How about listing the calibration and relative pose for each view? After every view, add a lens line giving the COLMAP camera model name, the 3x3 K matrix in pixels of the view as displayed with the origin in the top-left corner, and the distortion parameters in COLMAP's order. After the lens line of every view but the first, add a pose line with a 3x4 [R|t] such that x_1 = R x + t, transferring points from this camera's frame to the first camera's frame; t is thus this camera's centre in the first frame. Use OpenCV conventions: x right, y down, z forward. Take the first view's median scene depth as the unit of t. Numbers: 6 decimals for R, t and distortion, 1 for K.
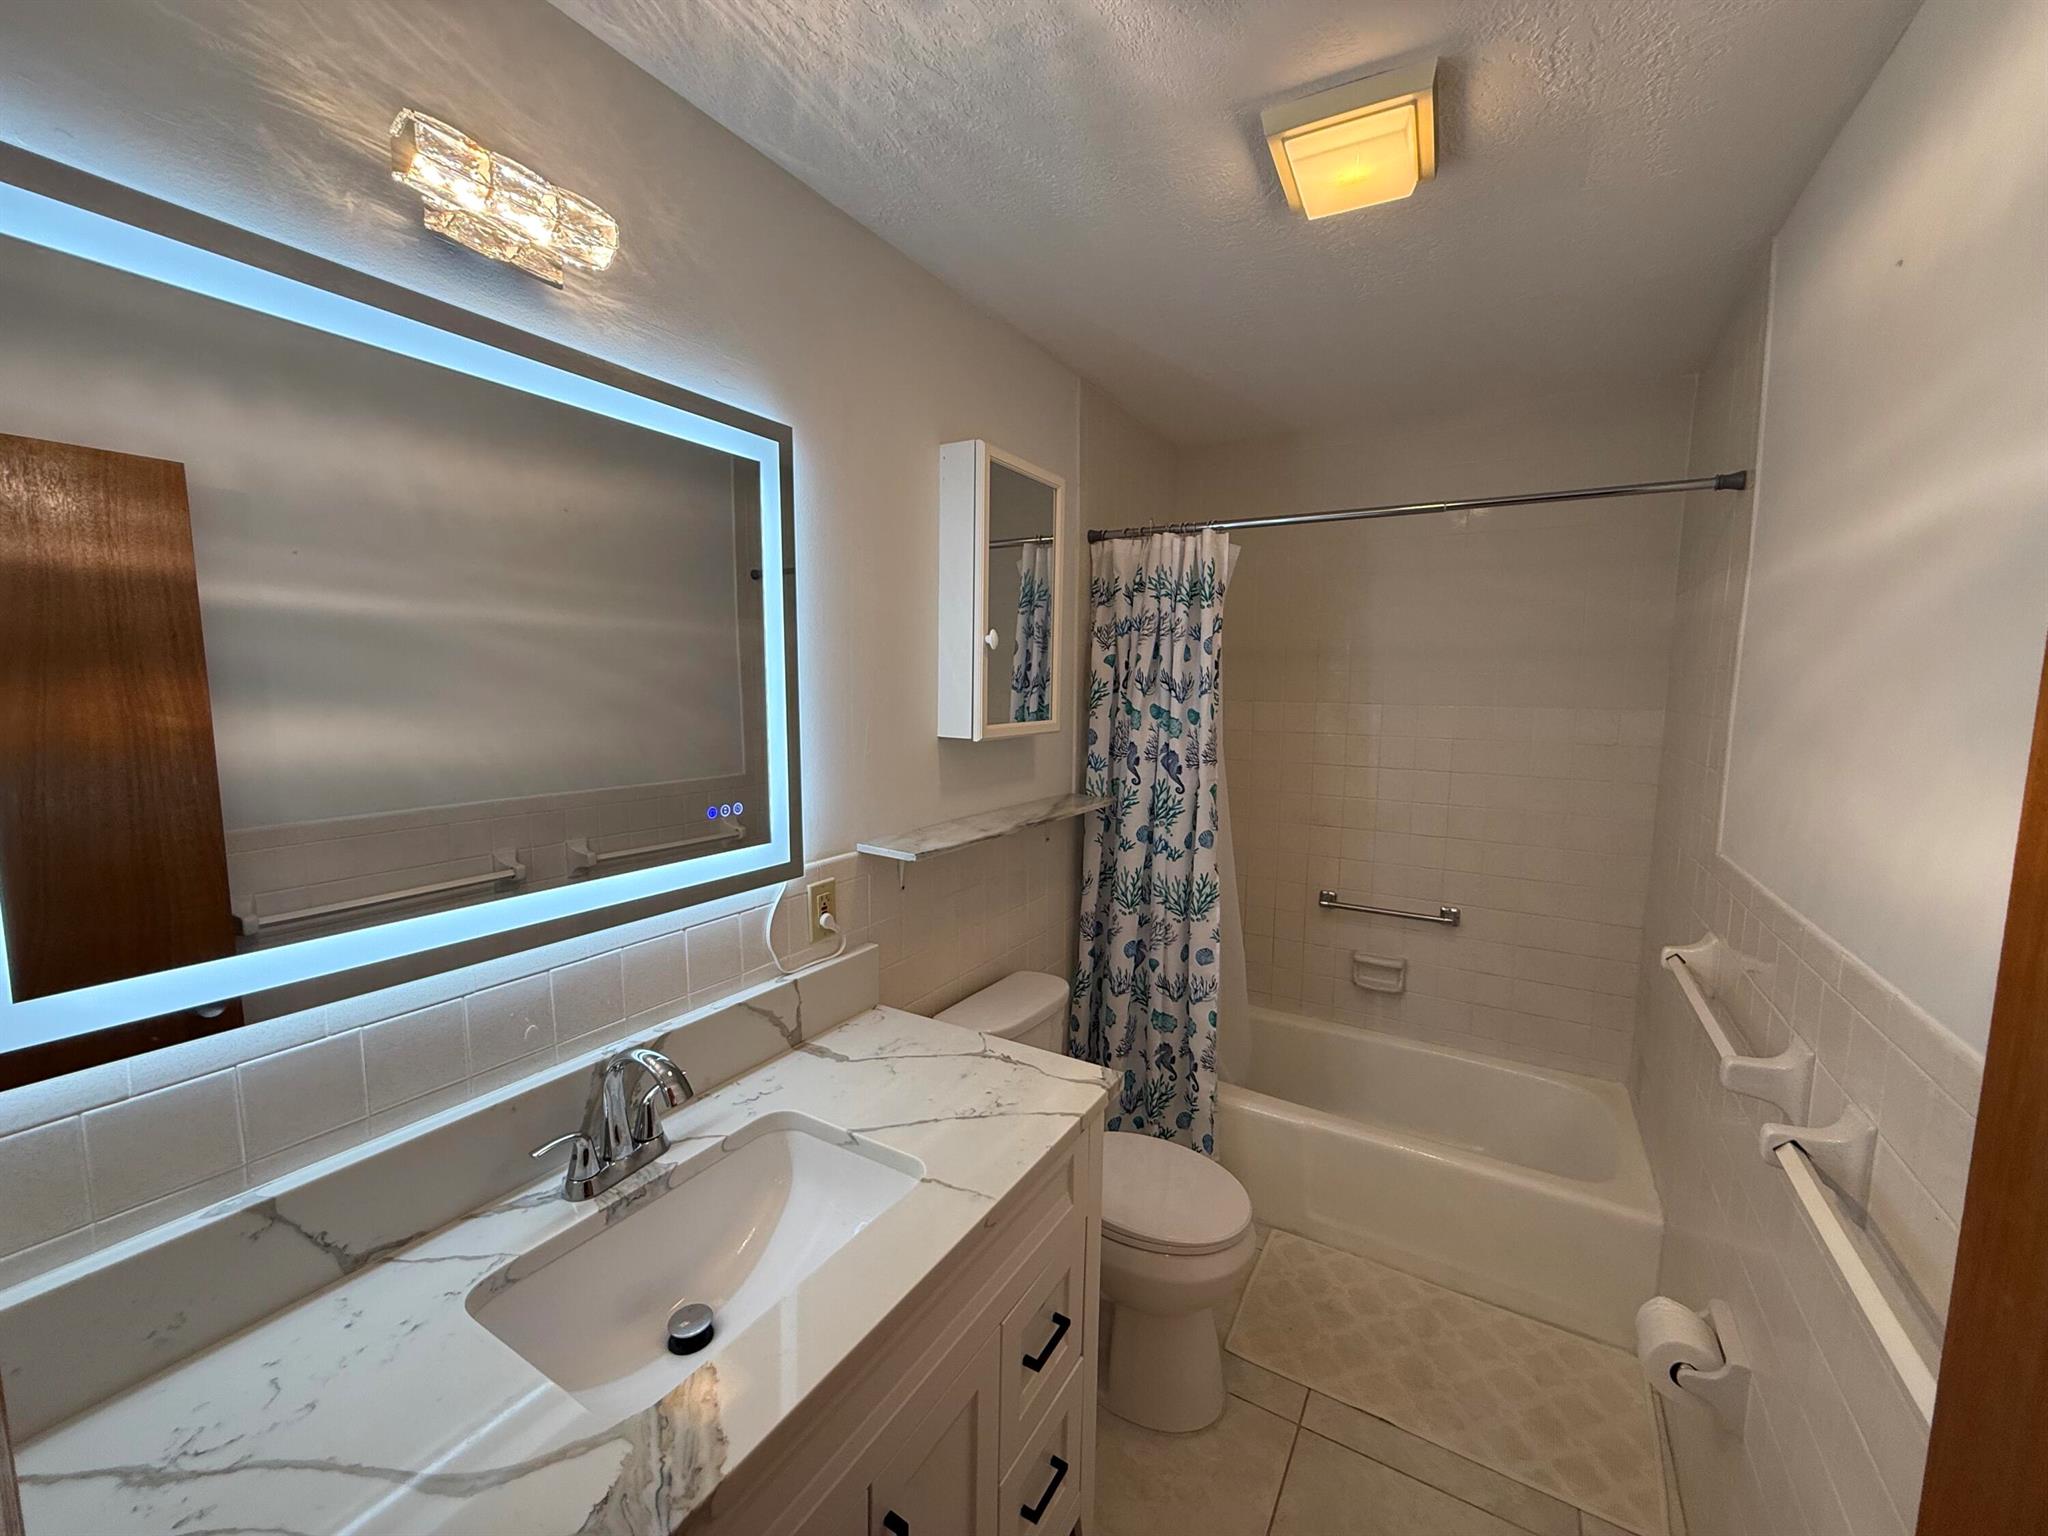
lens RADIAL K [[817.0, 0, 1024.4], [0, 817.0, 769.8], [0, 0, 1]] dist [0.000844, -0.000365]
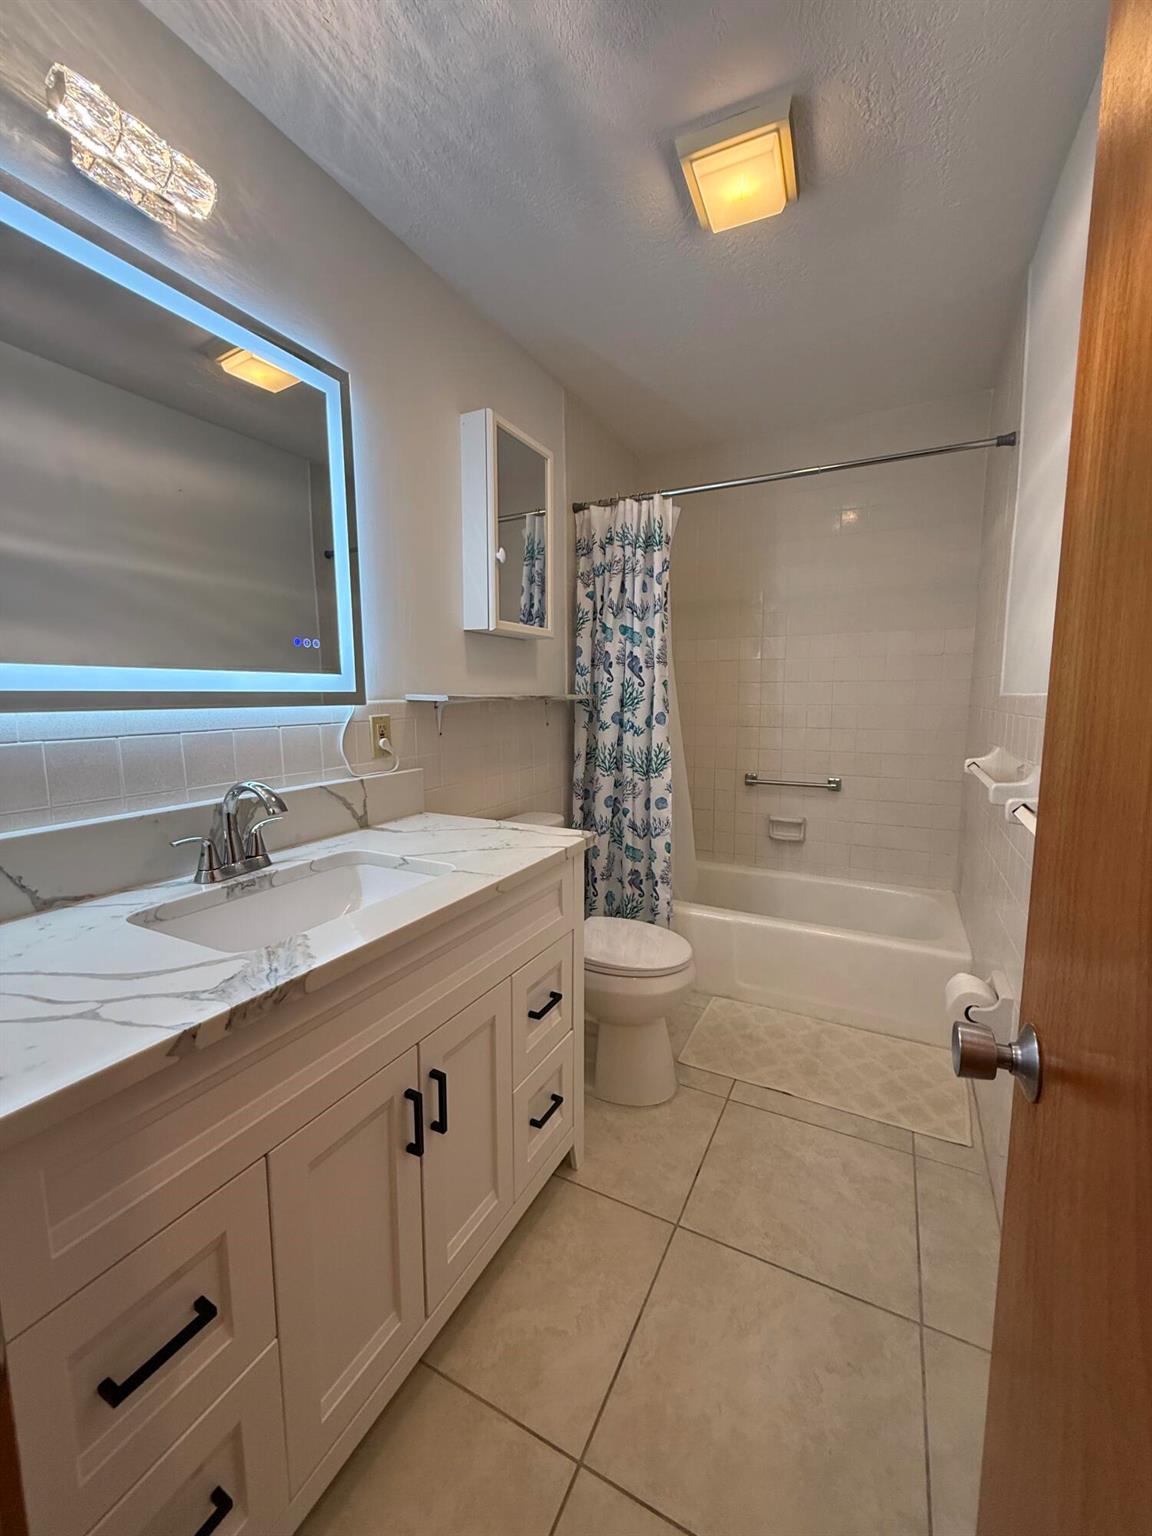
lens RADIAL K [[613.4, 0, 576.4], [0, 613.4, 768.0], [0, 0, 1]] dist [0.000272, 0.000314]
pose [[0.998121, -0.021542, 0.057360, 0.019512], [0.020899, 0.999712, 0.011784, 0.180691], [-0.057597, -0.010564, 0.998284, -0.050158]]
